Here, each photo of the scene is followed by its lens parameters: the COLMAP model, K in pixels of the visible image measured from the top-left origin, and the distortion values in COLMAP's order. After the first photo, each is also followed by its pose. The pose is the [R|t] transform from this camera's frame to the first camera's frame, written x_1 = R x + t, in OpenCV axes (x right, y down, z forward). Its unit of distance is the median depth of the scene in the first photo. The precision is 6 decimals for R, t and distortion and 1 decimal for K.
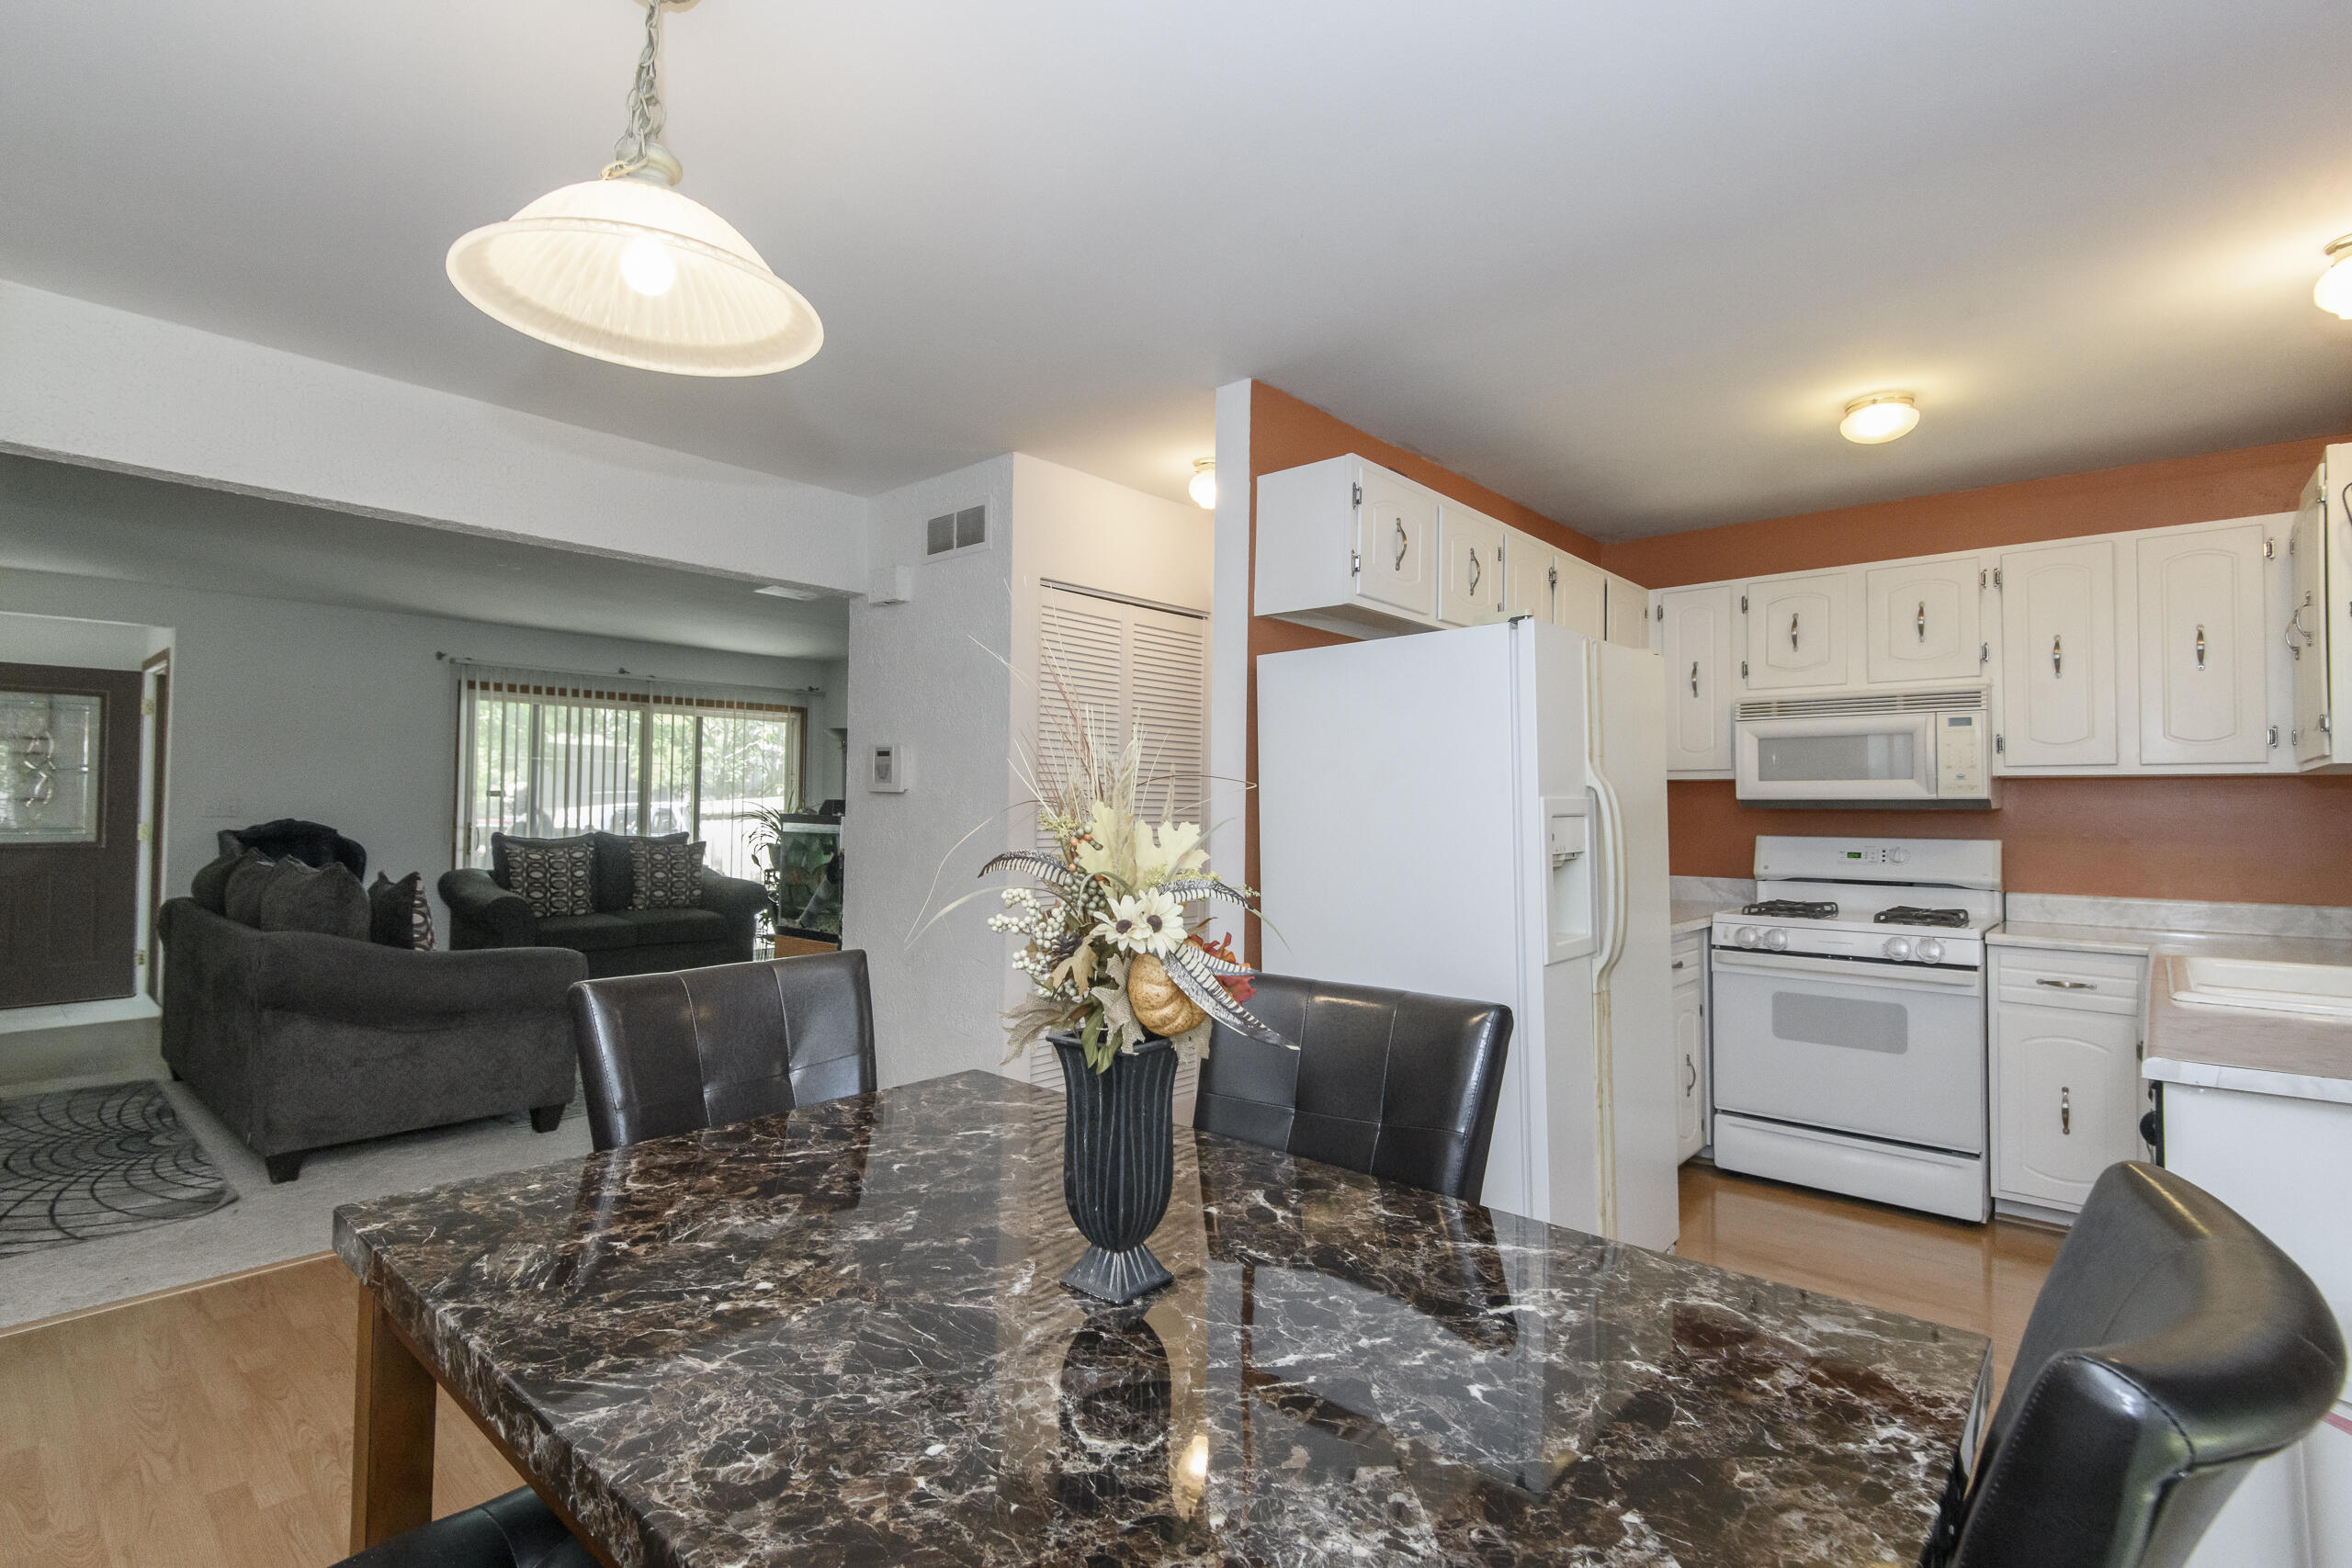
lens RADIAL K [[1102.1, 0, 1176.0], [0, 1102.1, 784.0], [0, 0, 1]] dist [0.017480, -0.012964]
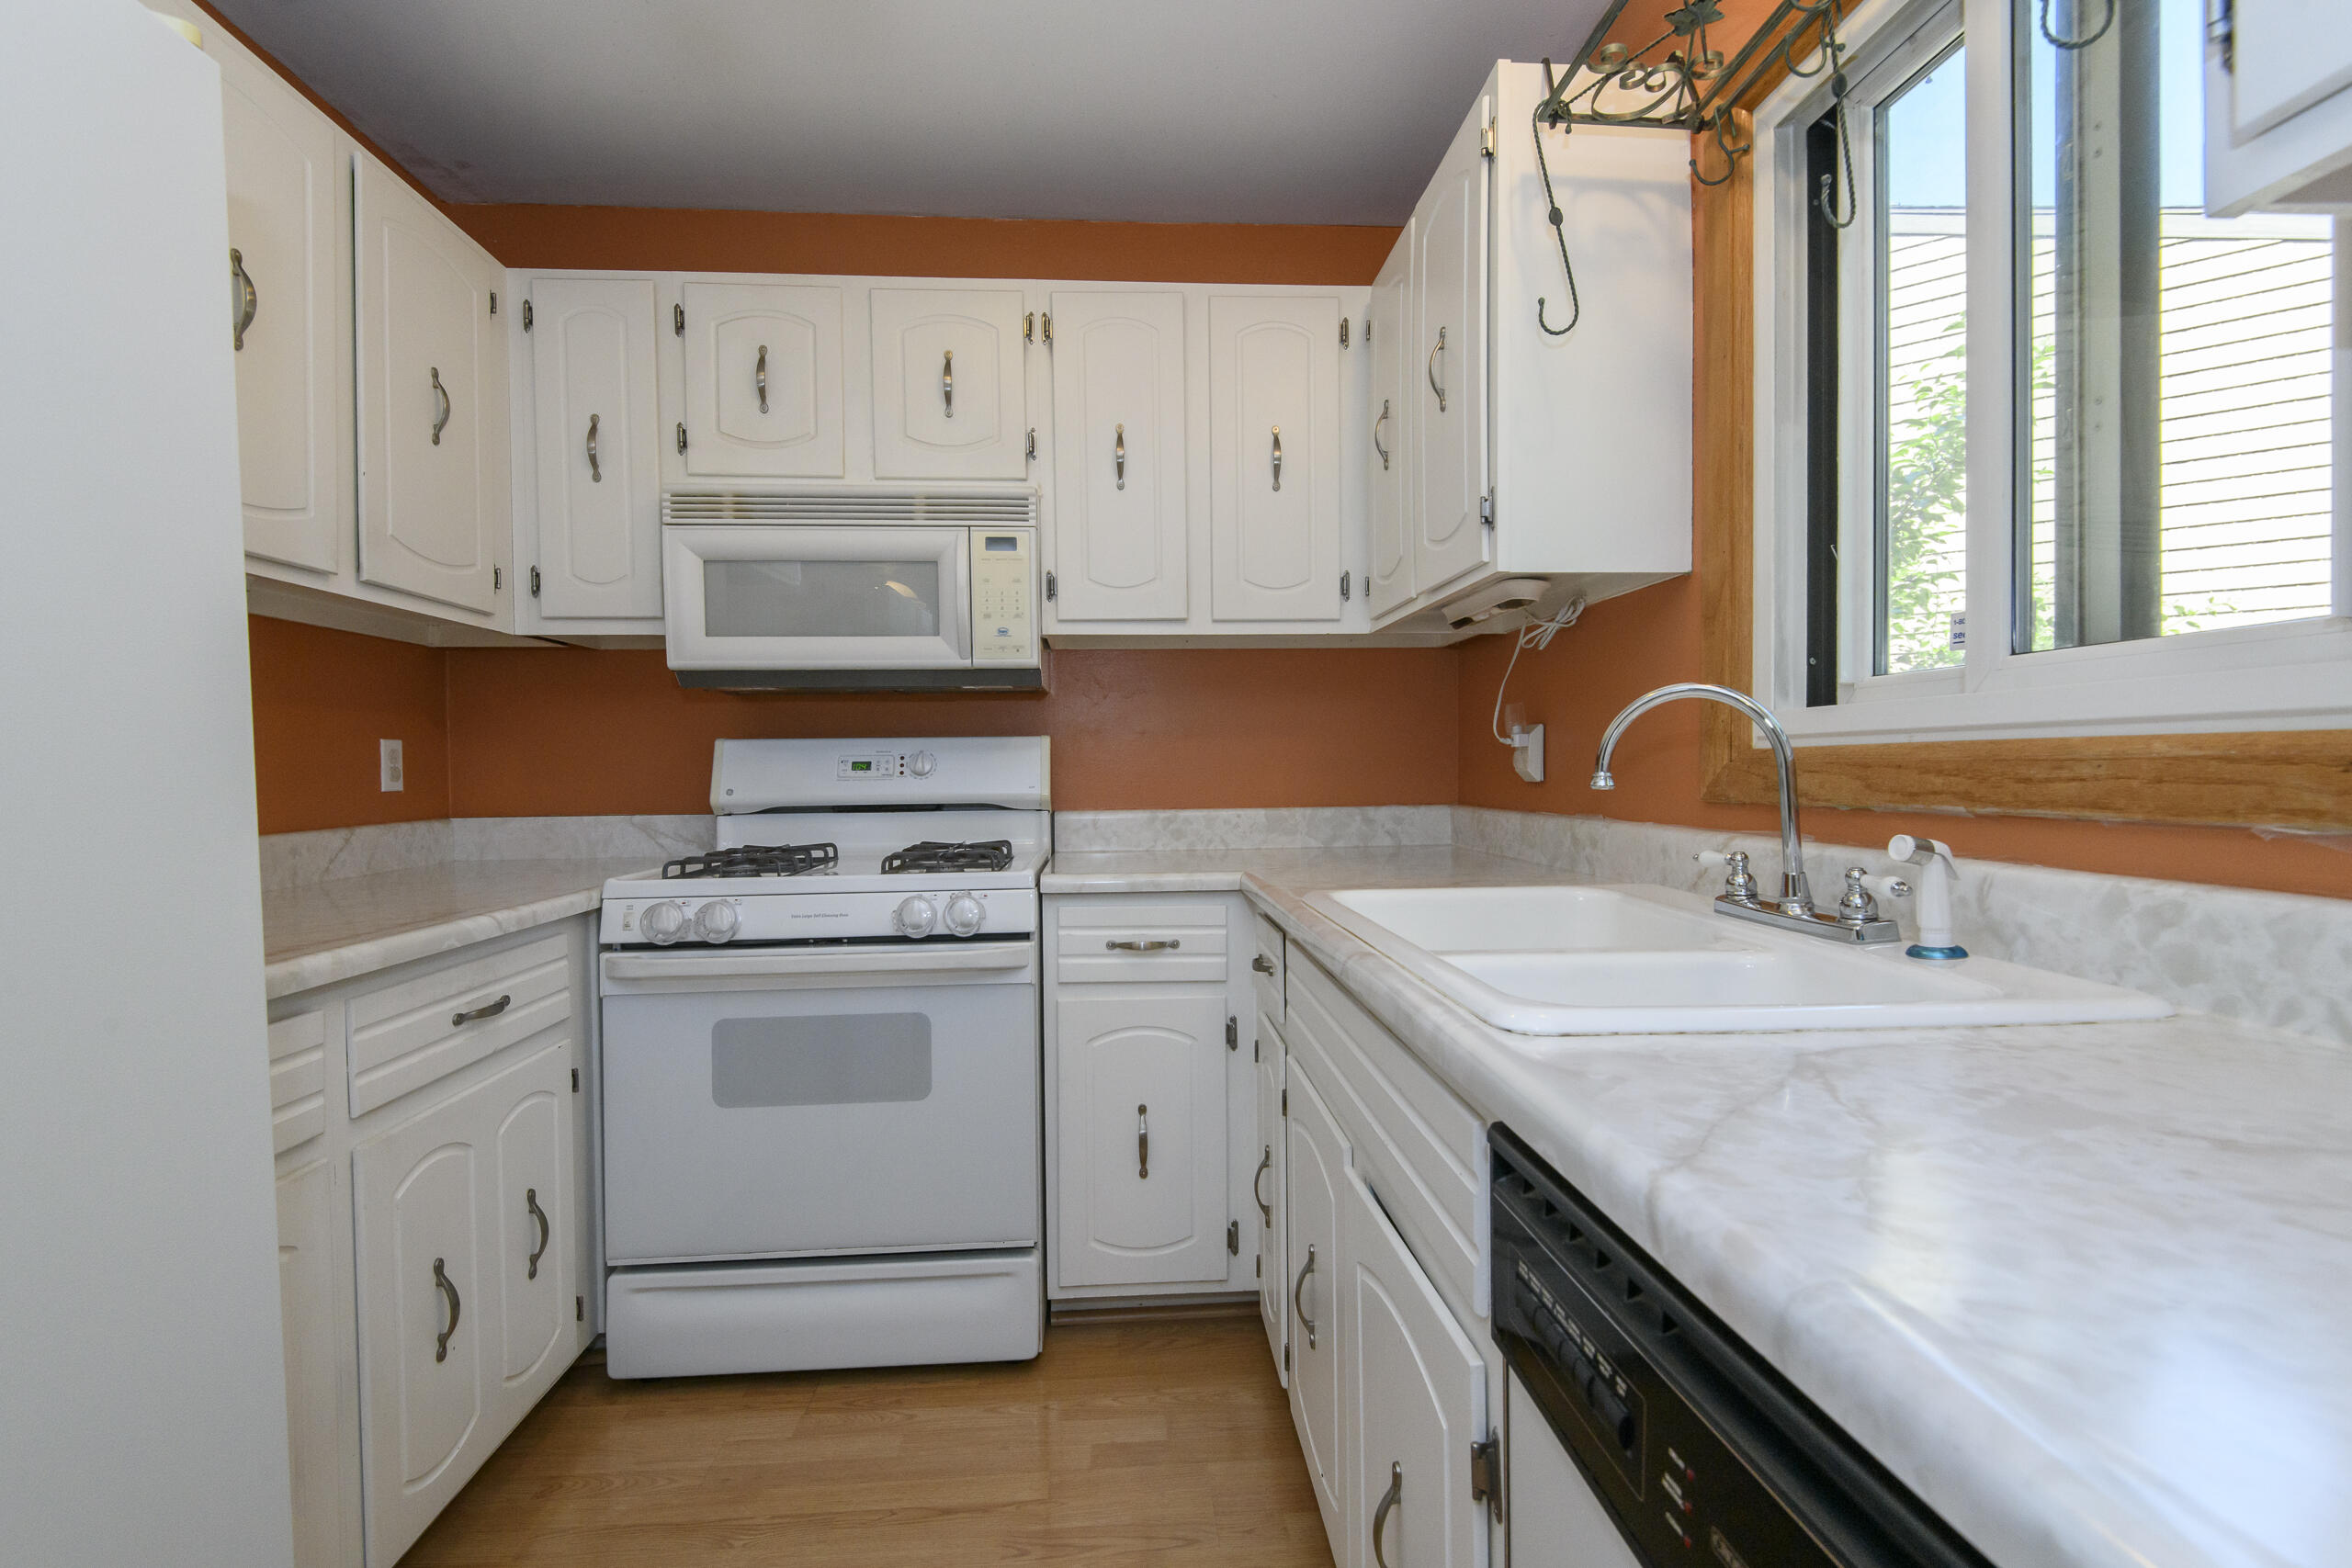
lens RADIAL K [[1075.3, 0, 1174.7], [0, 1075.3, 781.3], [0, 0, 1]] dist [0.040669, -0.029223]
pose [[0.701164, -0.023738, 0.712605, 0.332910], [-0.000551, 0.999427, 0.033835, 0.057467], [-0.713000, -0.024116, 0.700750, 0.492104]]
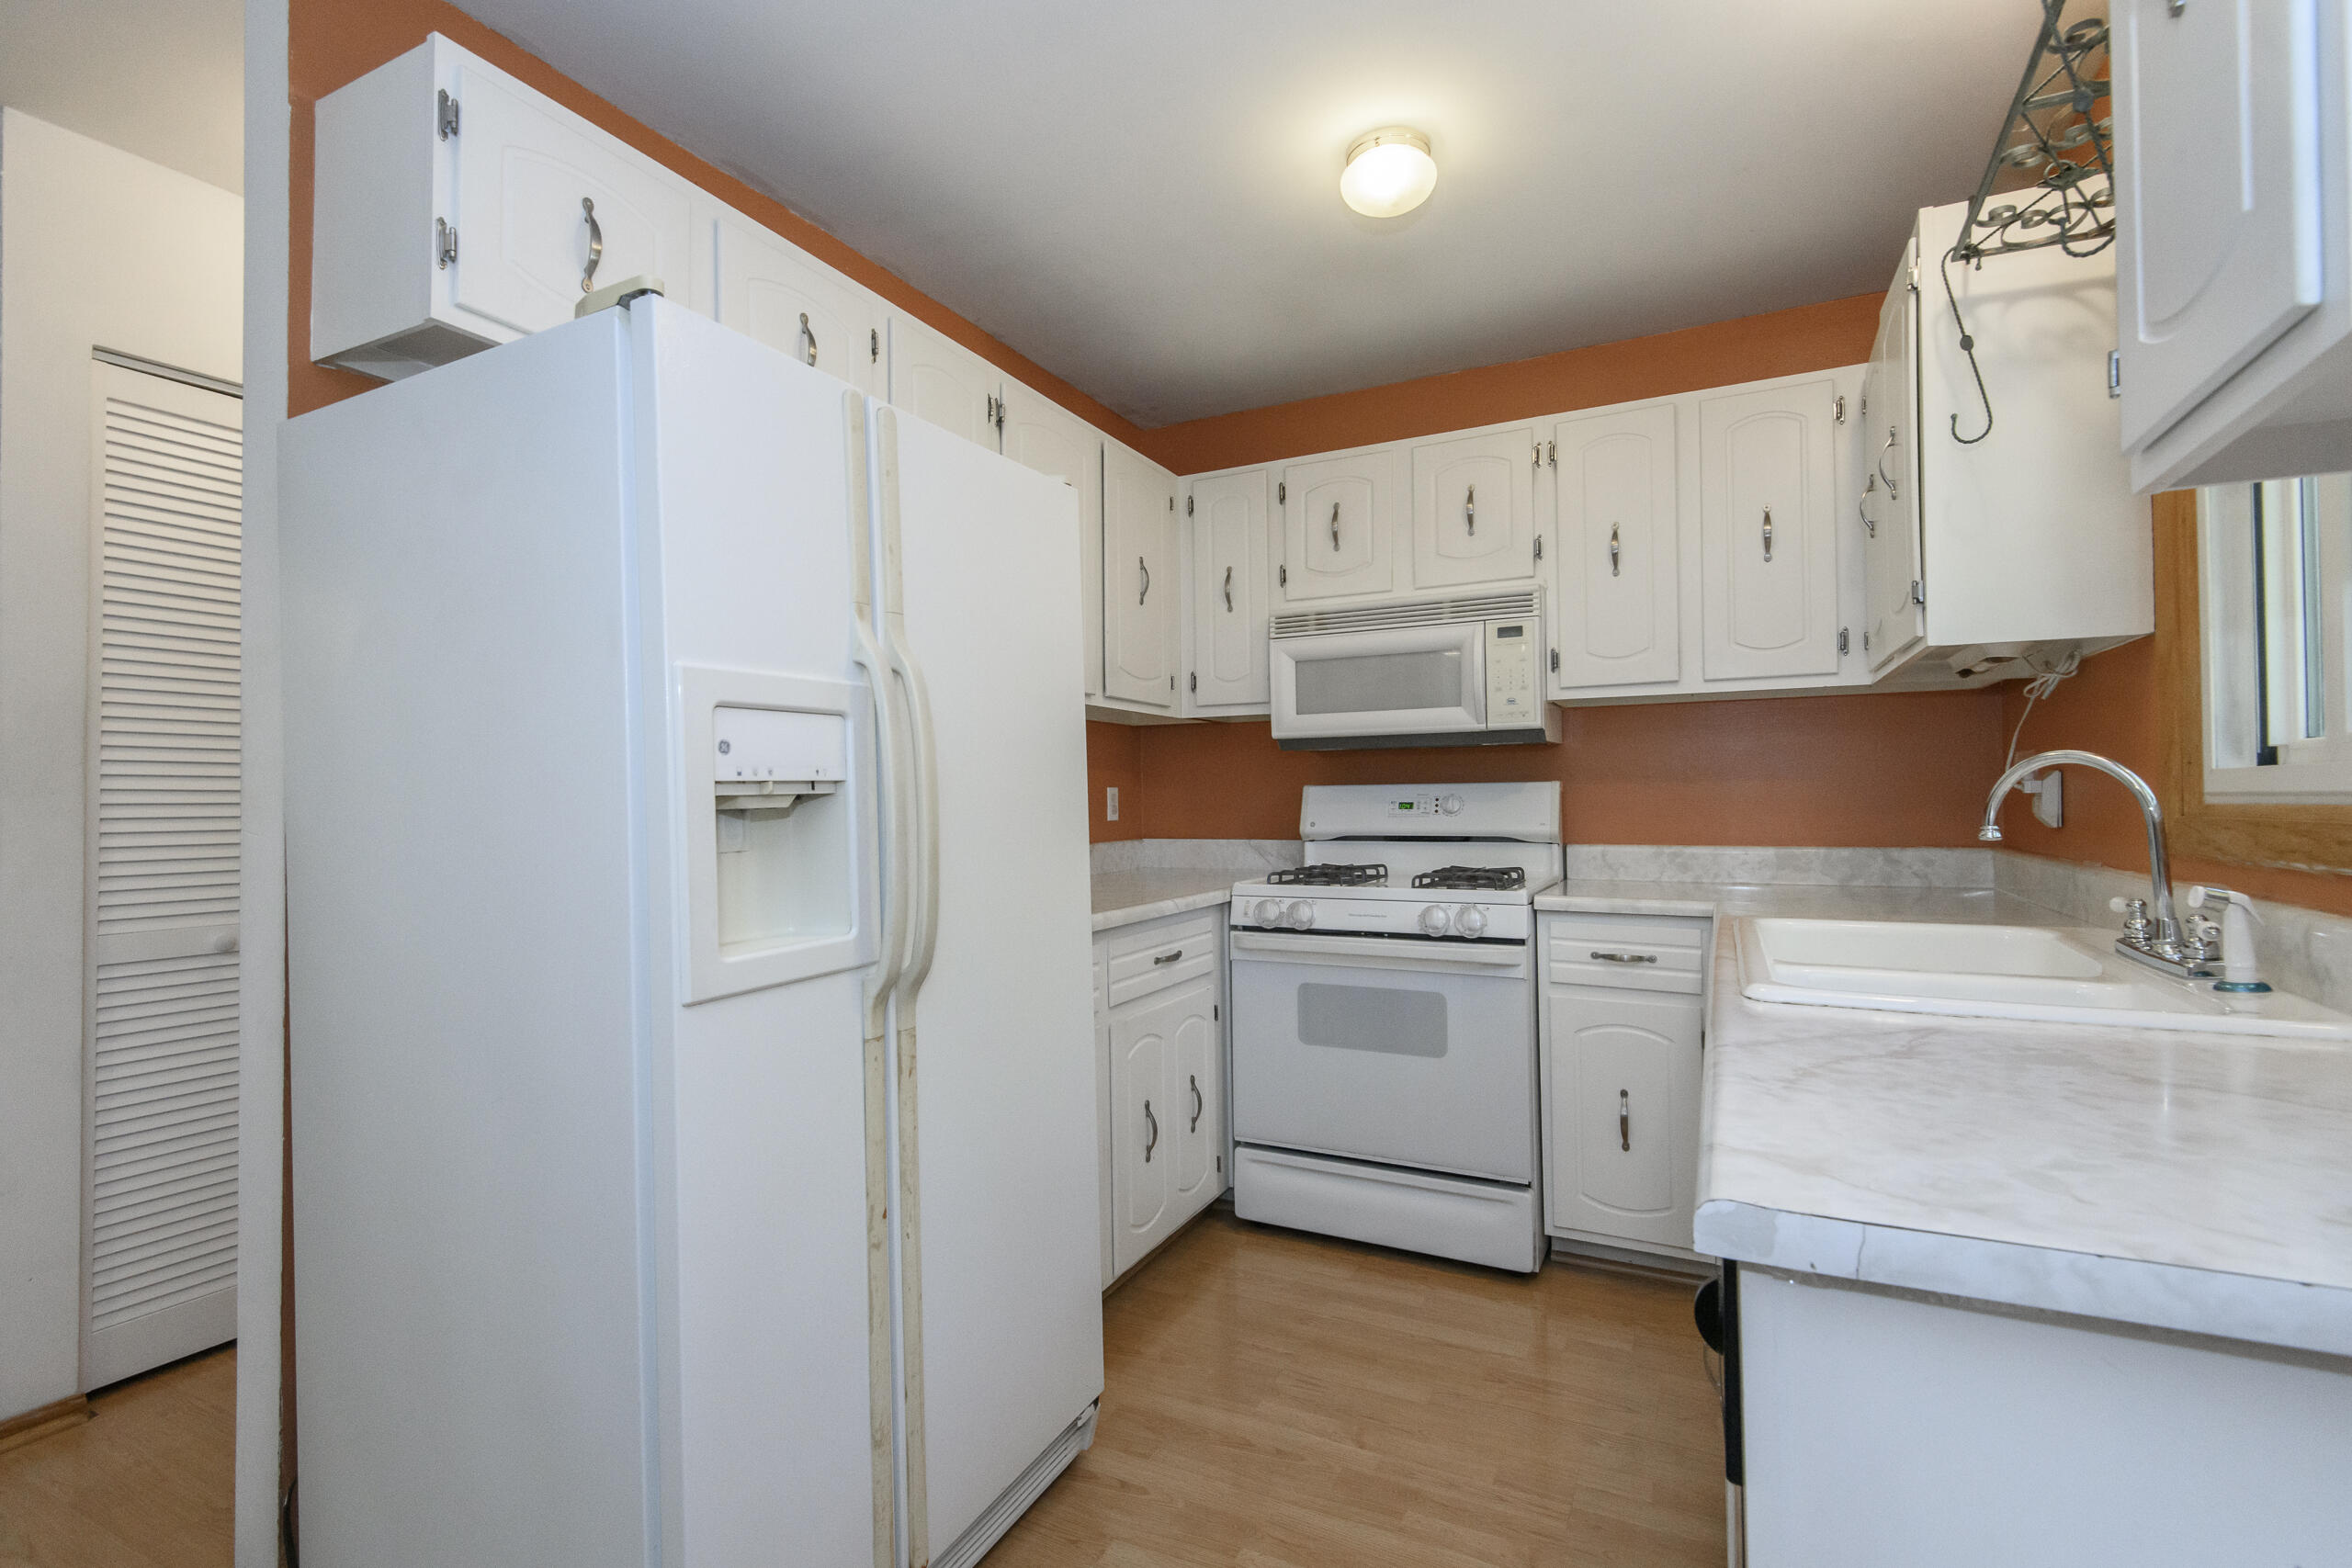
lens RADIAL K [[1075.3, 0, 1174.7], [0, 1075.3, 781.3], [0, 0, 1]] dist [0.040669, -0.029223]
pose [[0.967059, -0.012575, 0.254241, 0.272754], [0.010824, 0.999907, 0.008285, 0.041823], [-0.254322, -0.005260, 0.967105, 0.307427]]
